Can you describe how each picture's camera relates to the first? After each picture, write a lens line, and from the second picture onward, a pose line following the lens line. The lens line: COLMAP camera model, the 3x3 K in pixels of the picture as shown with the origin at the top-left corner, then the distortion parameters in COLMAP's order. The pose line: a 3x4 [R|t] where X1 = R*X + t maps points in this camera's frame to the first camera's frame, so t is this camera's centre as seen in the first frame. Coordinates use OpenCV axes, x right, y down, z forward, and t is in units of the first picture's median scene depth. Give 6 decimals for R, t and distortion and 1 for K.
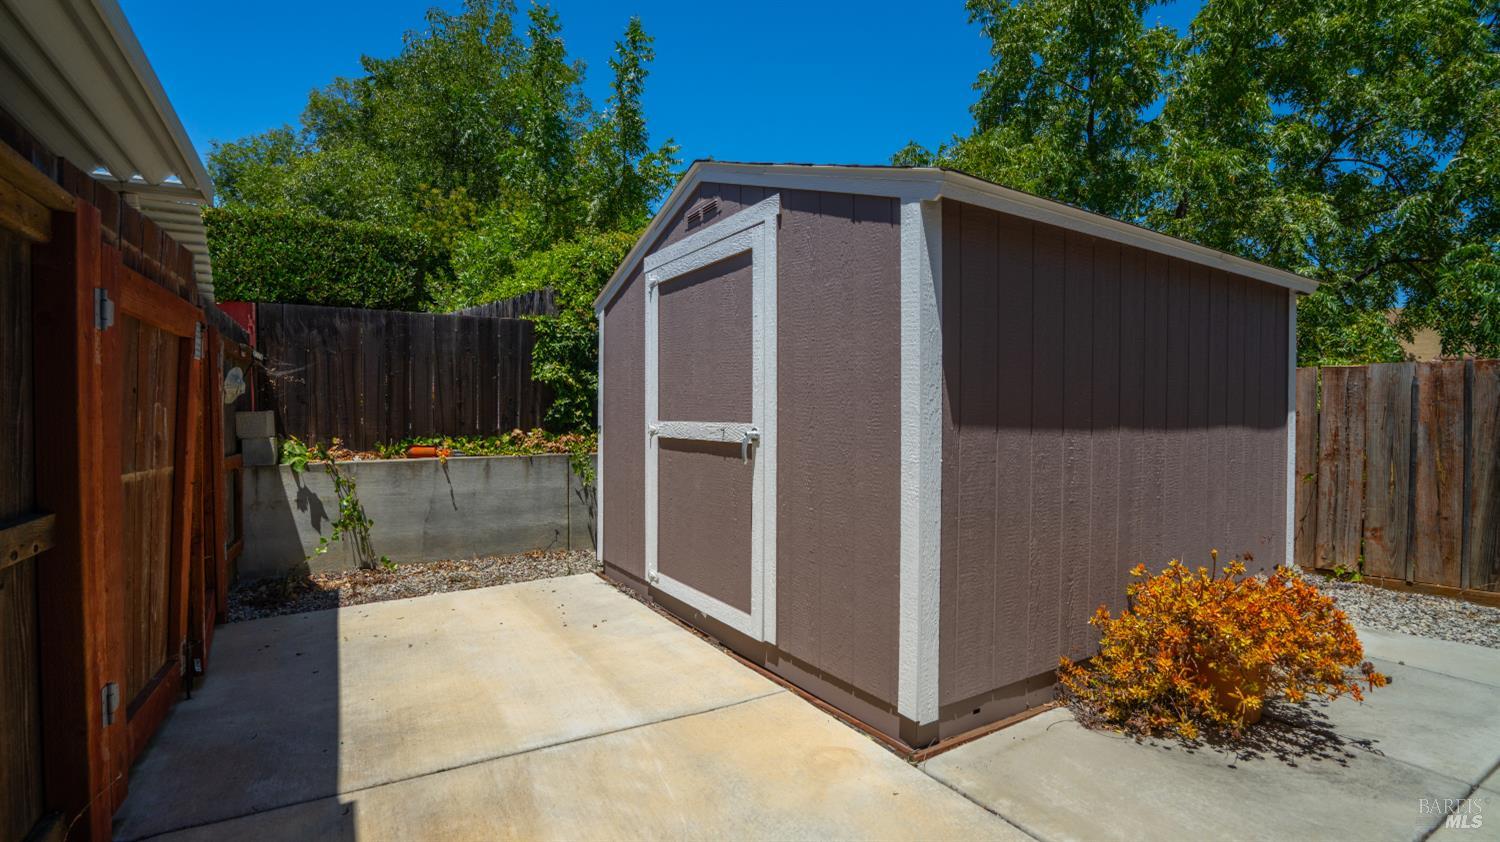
lens RADIAL K [[675.2, 0, 739.0], [0, 675.2, 423.9], [0, 0, 1]] dist [-0.008159, 0.003096]
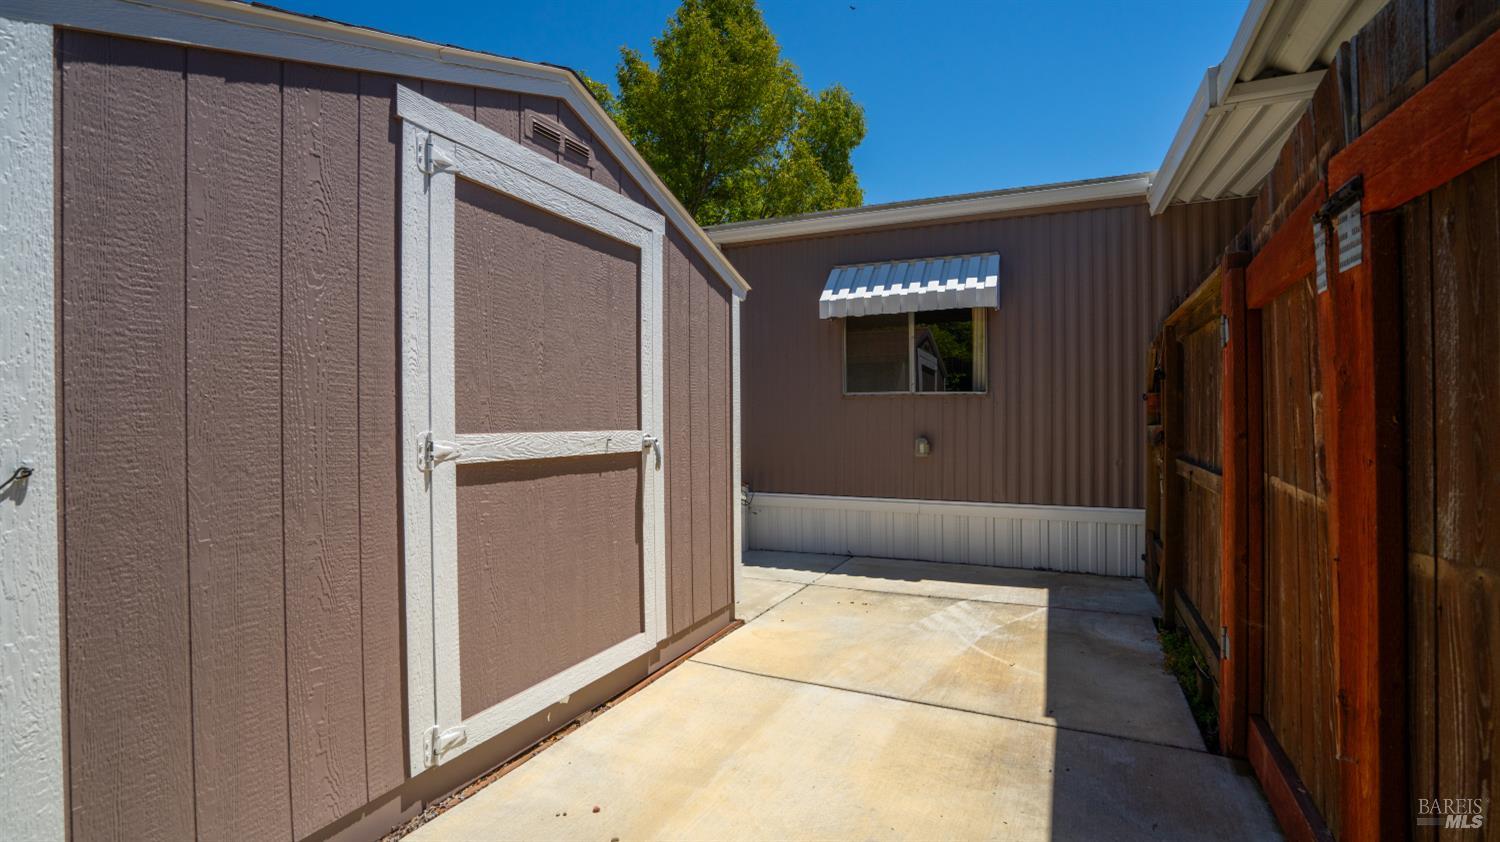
lens RADIAL K [[675.2, 0, 741.7], [0, 675.2, 422.9], [0, 0, 1]] dist [-0.008159, 0.003096]
pose [[-0.544688, 0.006078, 0.838616, -0.891631], [0.020051, 0.999782, 0.005777, -0.014392], [-0.838399, 0.019962, -0.544692, 1.449182]]
